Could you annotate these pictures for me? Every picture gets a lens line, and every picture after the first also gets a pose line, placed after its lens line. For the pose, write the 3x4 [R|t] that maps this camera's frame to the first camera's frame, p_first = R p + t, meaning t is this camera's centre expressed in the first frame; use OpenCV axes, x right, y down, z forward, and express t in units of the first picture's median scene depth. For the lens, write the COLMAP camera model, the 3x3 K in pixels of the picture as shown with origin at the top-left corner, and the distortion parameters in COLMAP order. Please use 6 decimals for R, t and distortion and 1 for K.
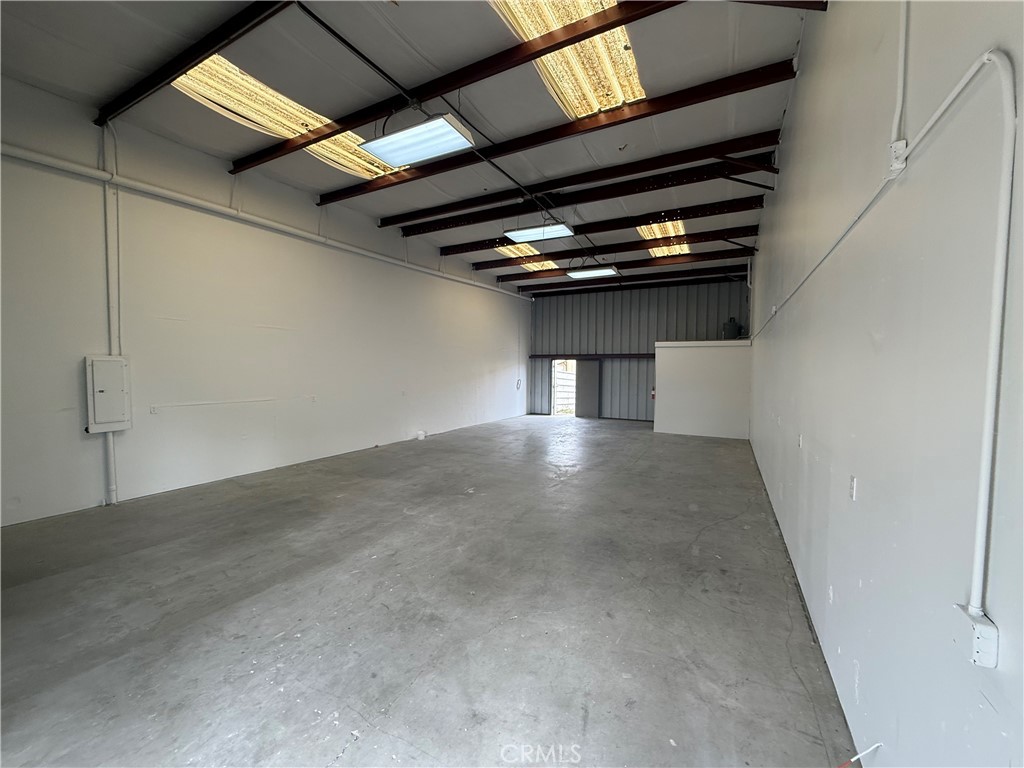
lens RADIAL K [[404.4, 0, 507.3], [0, 404.4, 385.0], [0, 0, 1]] dist [-0.000179, -0.000870]
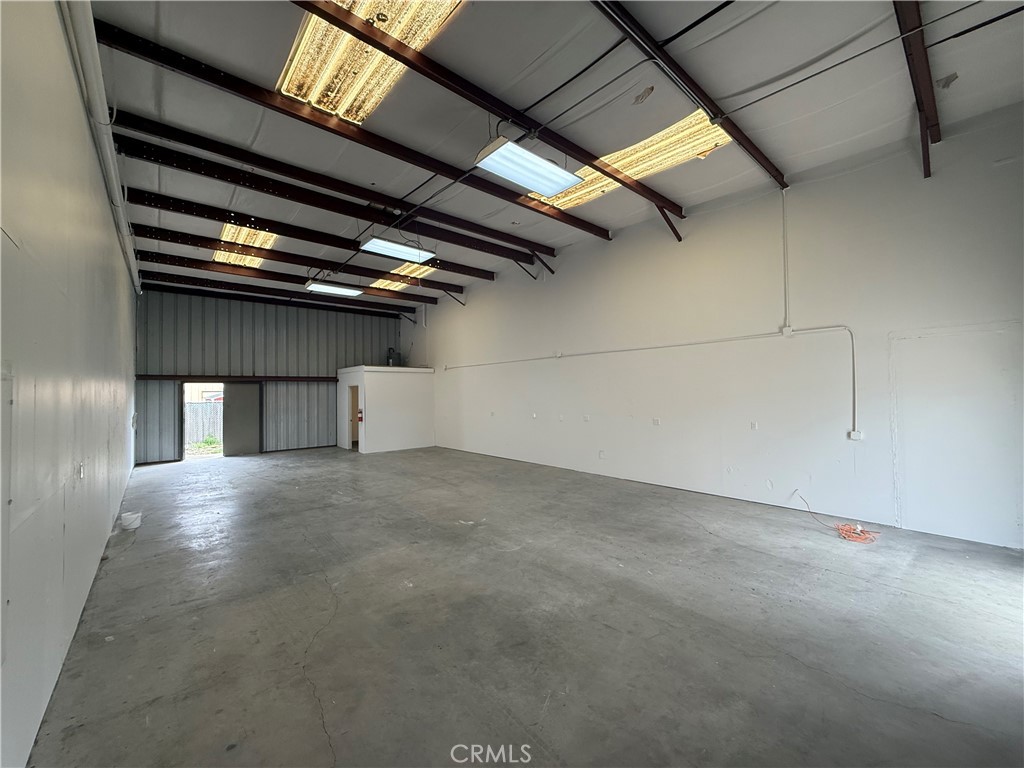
lens RADIAL K [[404.4, 0, 509.9], [0, 404.4, 383.4], [0, 0, 1]] dist [-0.000179, -0.000870]
pose [[0.369269, 0.002083, 0.929320, -0.955356], [0.054093, 0.998254, -0.023732, -0.034208], [-0.927747, 0.059033, 0.368512, 0.560541]]
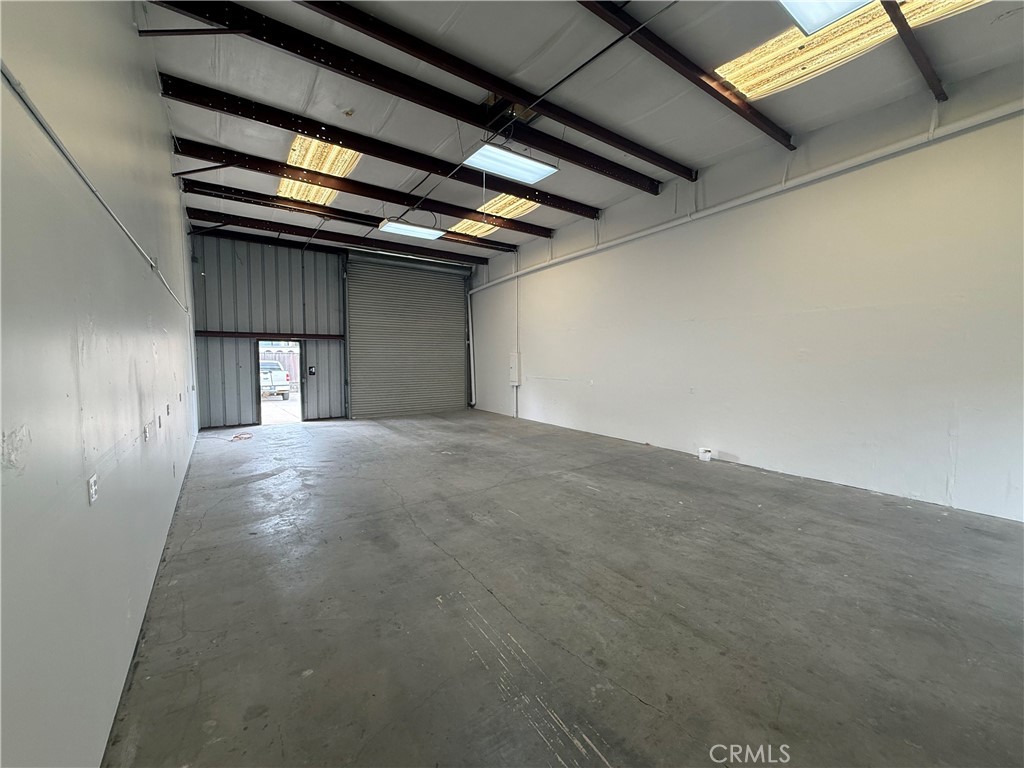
lens RADIAL K [[404.4, 0, 506.8], [0, 404.4, 381.5], [0, 0, 1]] dist [-0.000179, -0.000870]
pose [[0.459313, -0.059728, 0.886264, -0.776067], [0.034696, 0.998182, 0.049289, -0.038176], [-0.887597, 0.008111, 0.460550, 0.910557]]
